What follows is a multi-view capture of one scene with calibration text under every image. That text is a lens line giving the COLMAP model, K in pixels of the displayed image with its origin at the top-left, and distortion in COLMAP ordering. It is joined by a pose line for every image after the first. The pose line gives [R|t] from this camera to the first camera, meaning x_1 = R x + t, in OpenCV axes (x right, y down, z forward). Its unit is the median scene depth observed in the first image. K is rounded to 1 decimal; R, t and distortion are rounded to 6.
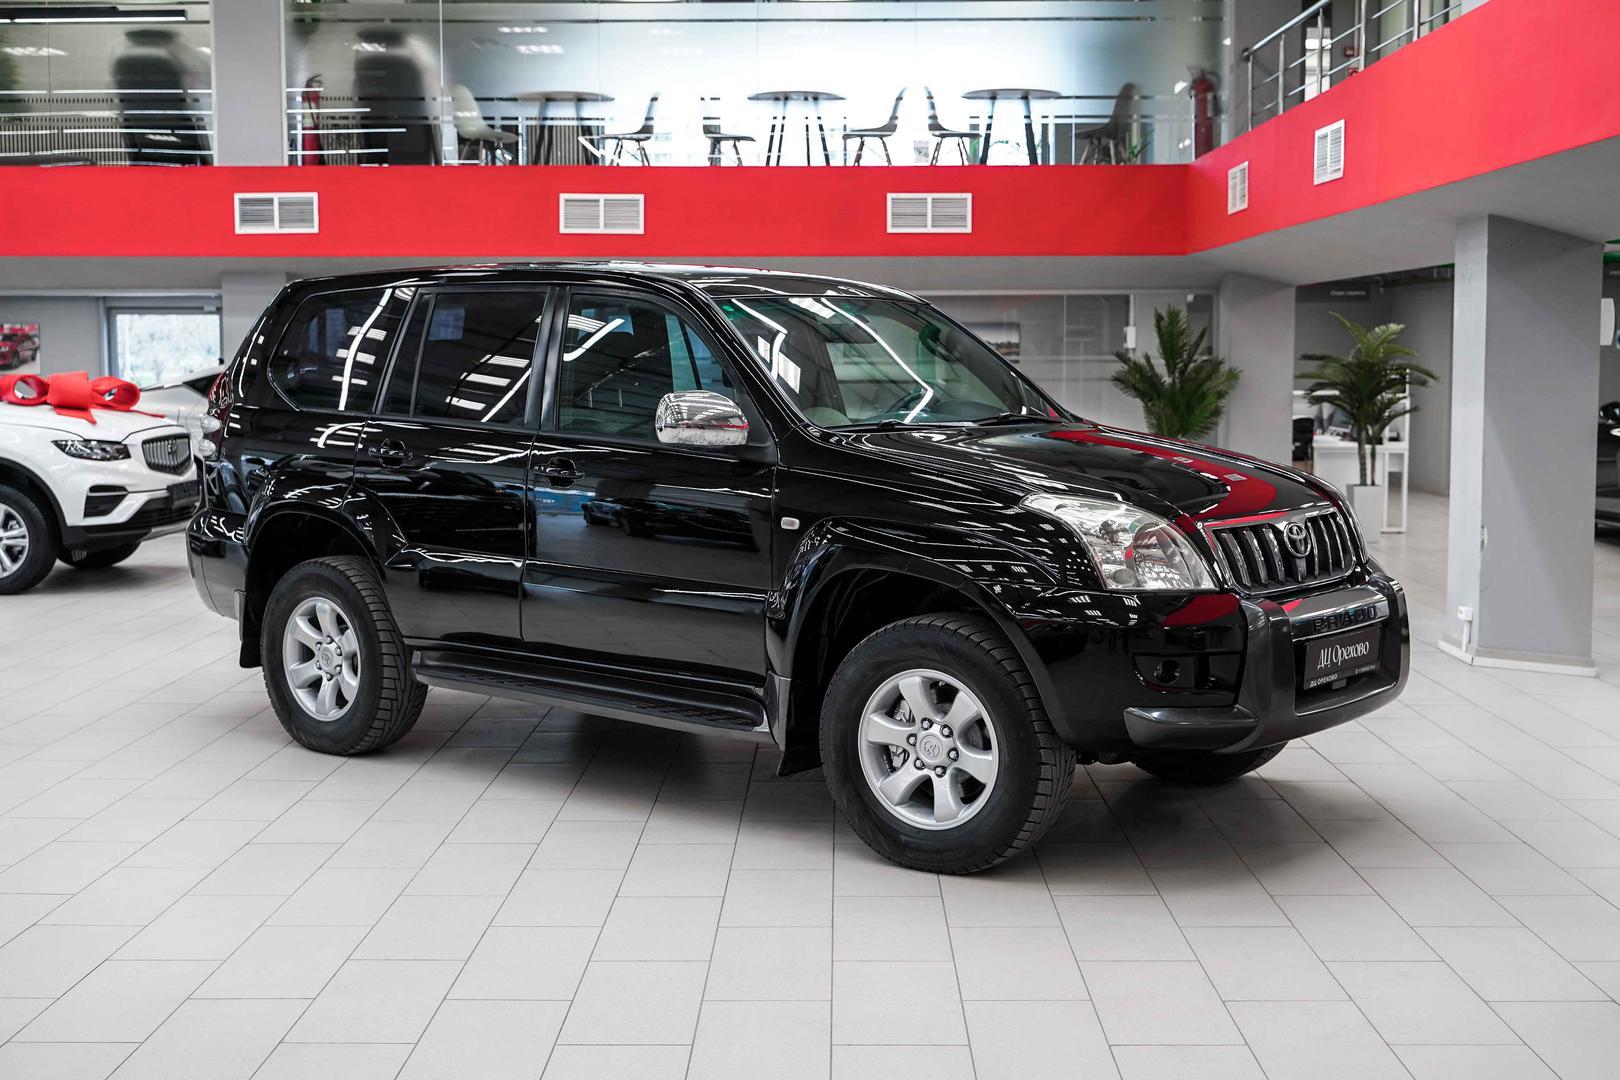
lens RADIAL K [[2065.3, 0, 810.0], [0, 2065.3, 540.0], [0, 0, 1]] dist [0.013972, -0.058821]
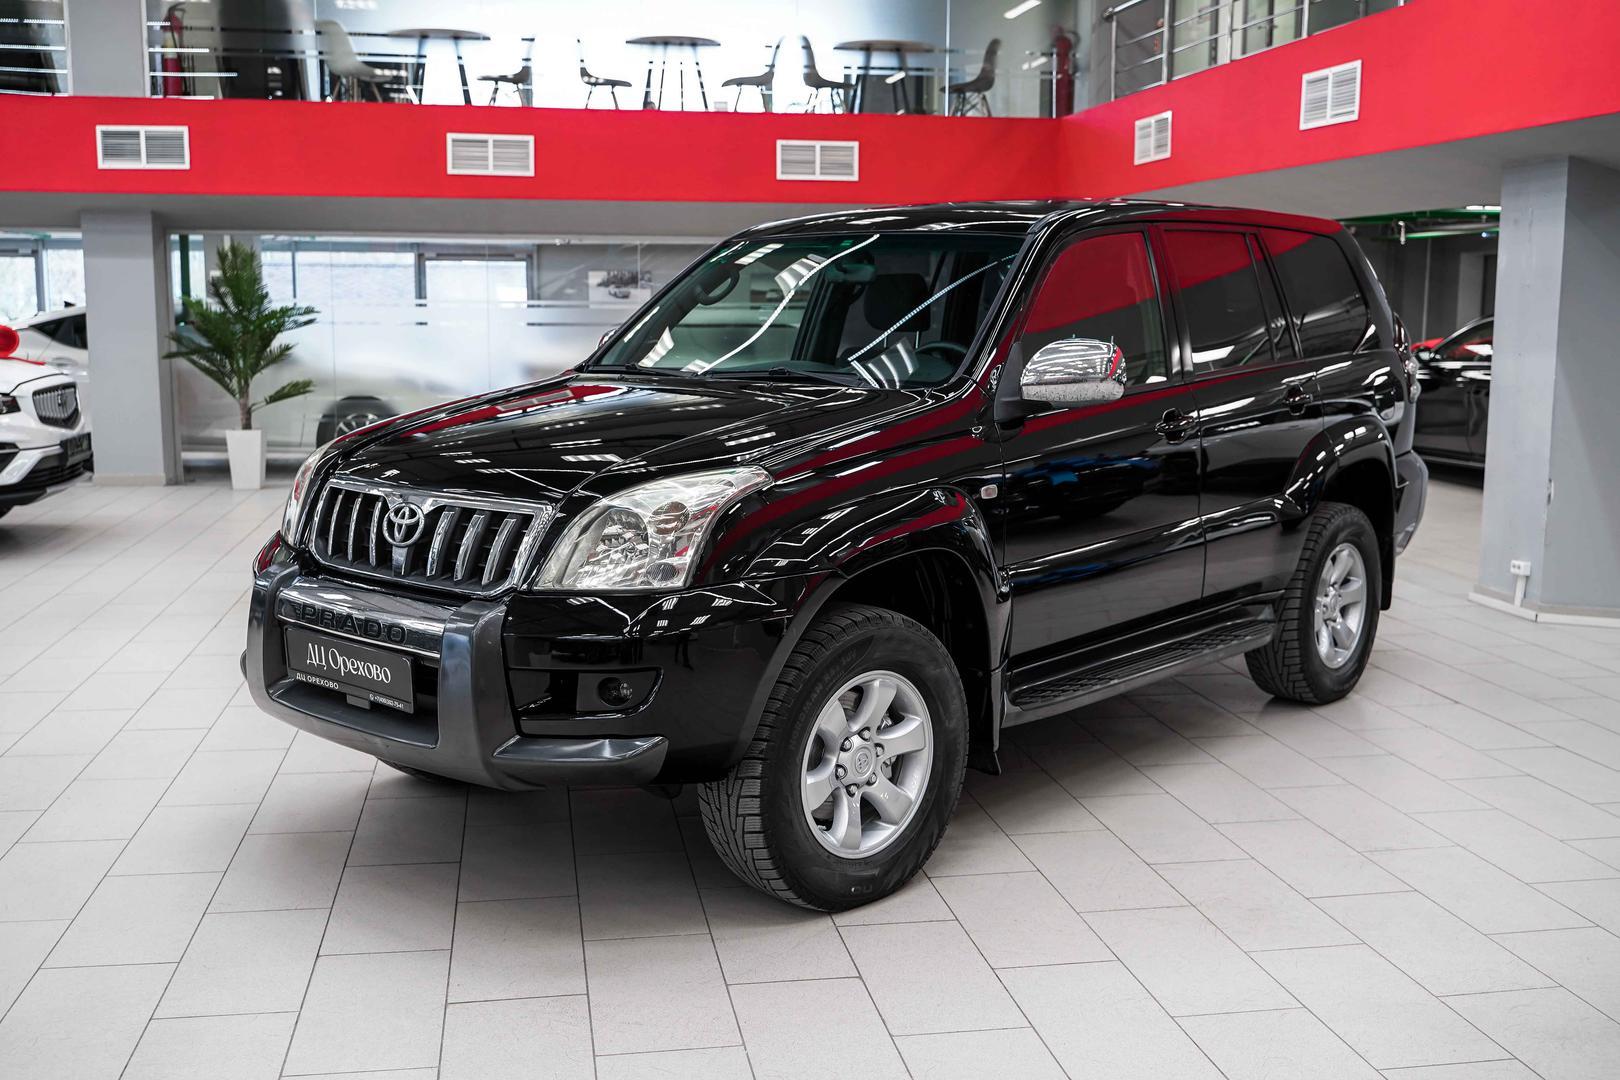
lens RADIAL K [[1715.3, 0, 810.0], [0, 1715.3, 540.0], [0, 0, 1]] dist [0.003685, -0.029052]
pose [[0.984256, -0.019405, 0.175678, -0.094010], [0.010808, 0.998703, 0.049761, -0.013137], [-0.176416, -0.047078, 0.983189, 0.154997]]
